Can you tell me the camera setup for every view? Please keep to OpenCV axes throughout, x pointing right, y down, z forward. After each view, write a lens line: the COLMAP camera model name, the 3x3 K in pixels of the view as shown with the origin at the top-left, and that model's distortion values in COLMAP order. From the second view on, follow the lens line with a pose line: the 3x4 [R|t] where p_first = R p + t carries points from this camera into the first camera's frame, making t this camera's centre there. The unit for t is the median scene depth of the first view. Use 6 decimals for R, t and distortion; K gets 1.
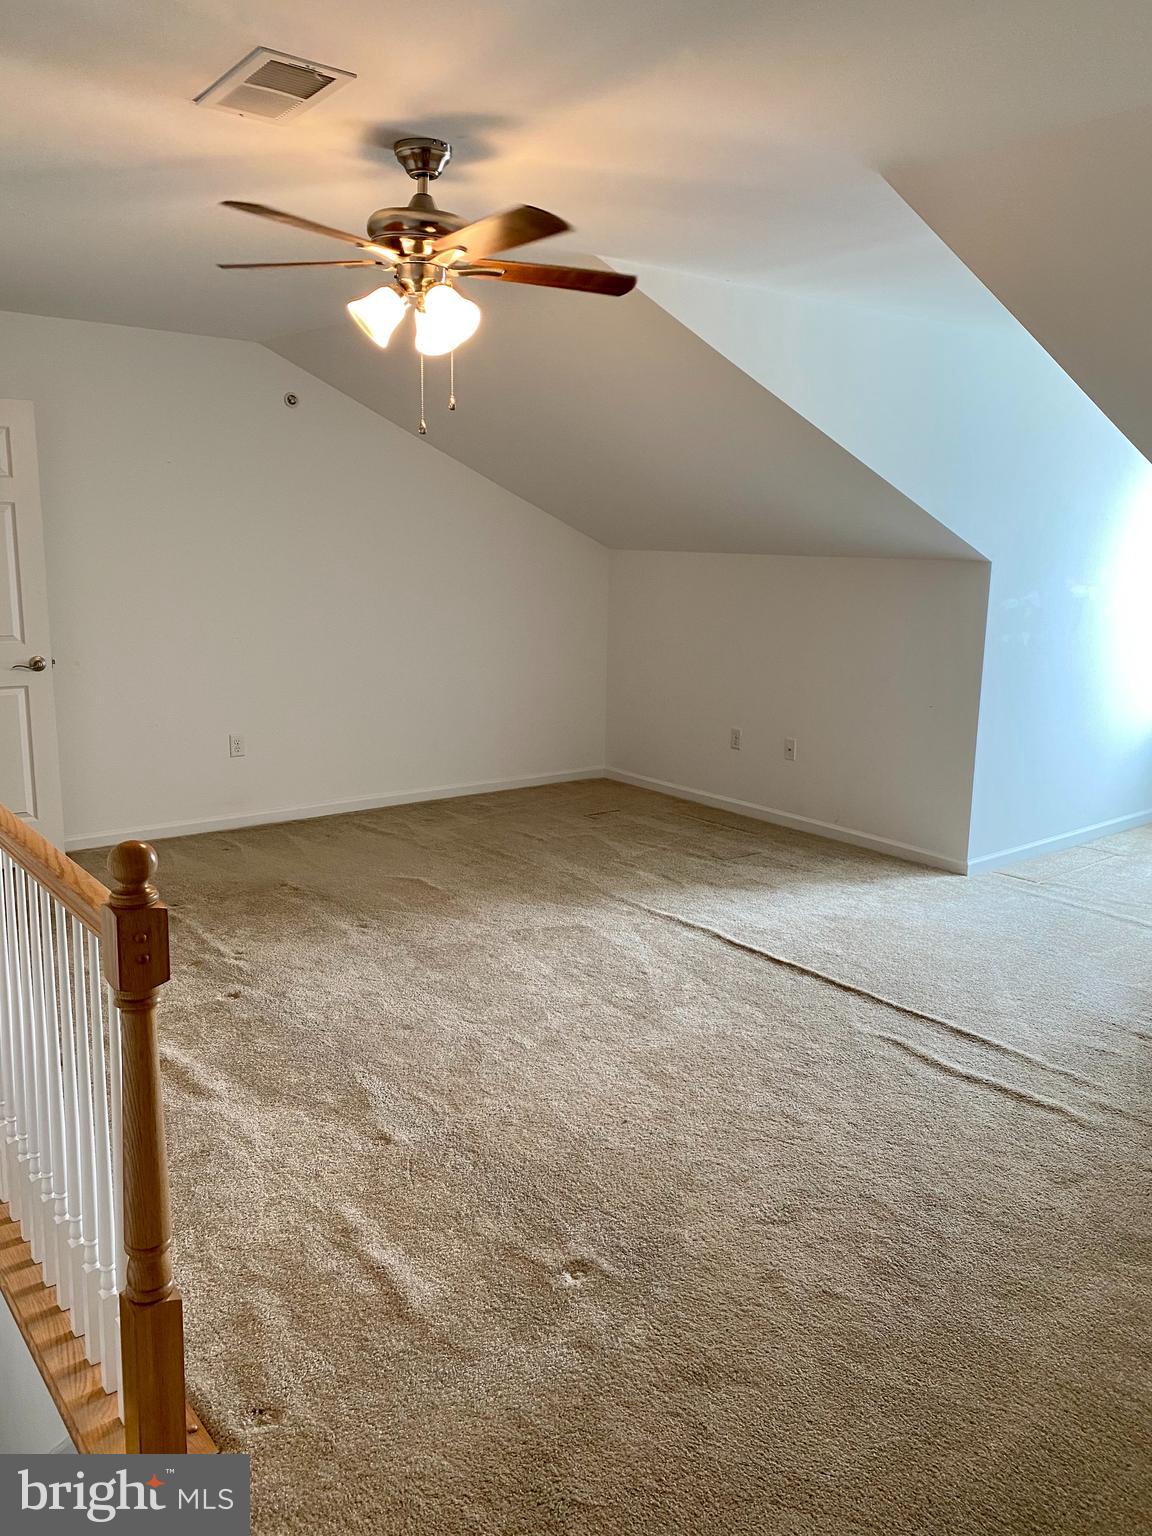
lens RADIAL K [[1186.1, 0, 568.7], [0, 1186.1, 748.7], [0, 0, 1]] dist [0.015953, -0.003068]
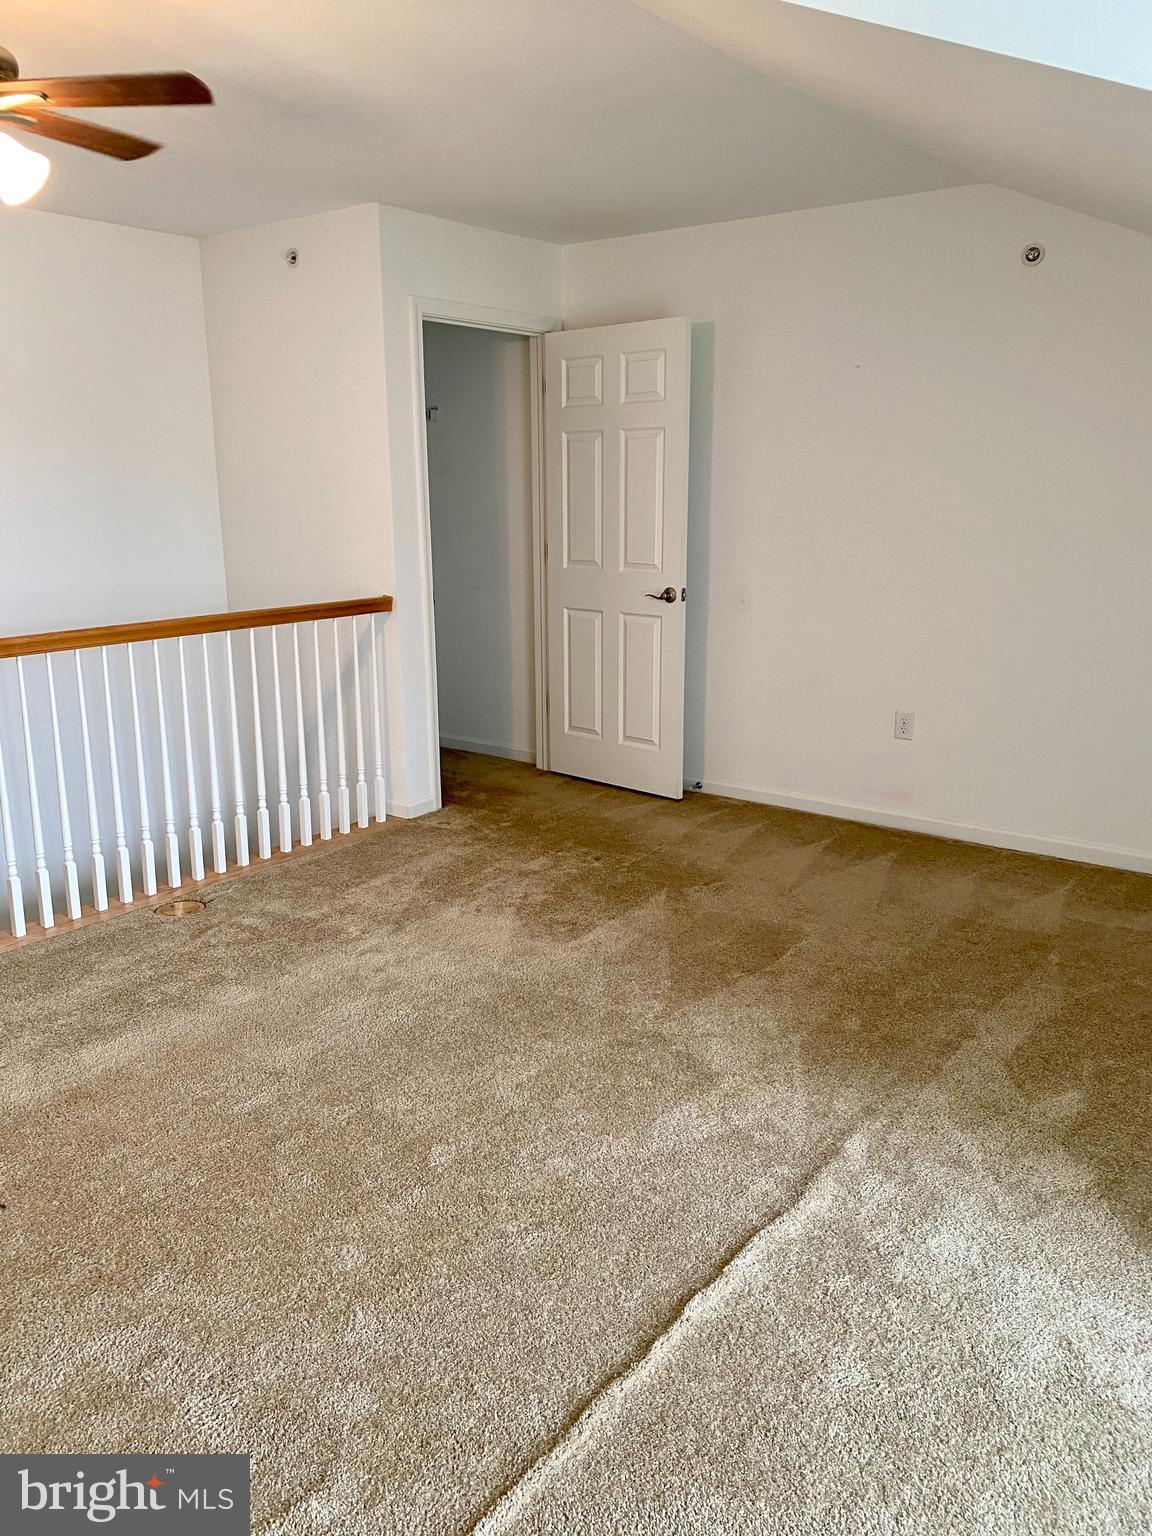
lens RADIAL K [[1186.1, 0, 568.7], [0, 1186.1, 748.7], [0, 0, 1]] dist [0.015953, -0.003068]
pose [[0.215341, 0.200783, -0.955675, 0.508836], [-0.156994, 0.973023, 0.169052, -0.101248], [0.963837, 0.113632, 0.241053, 0.703955]]
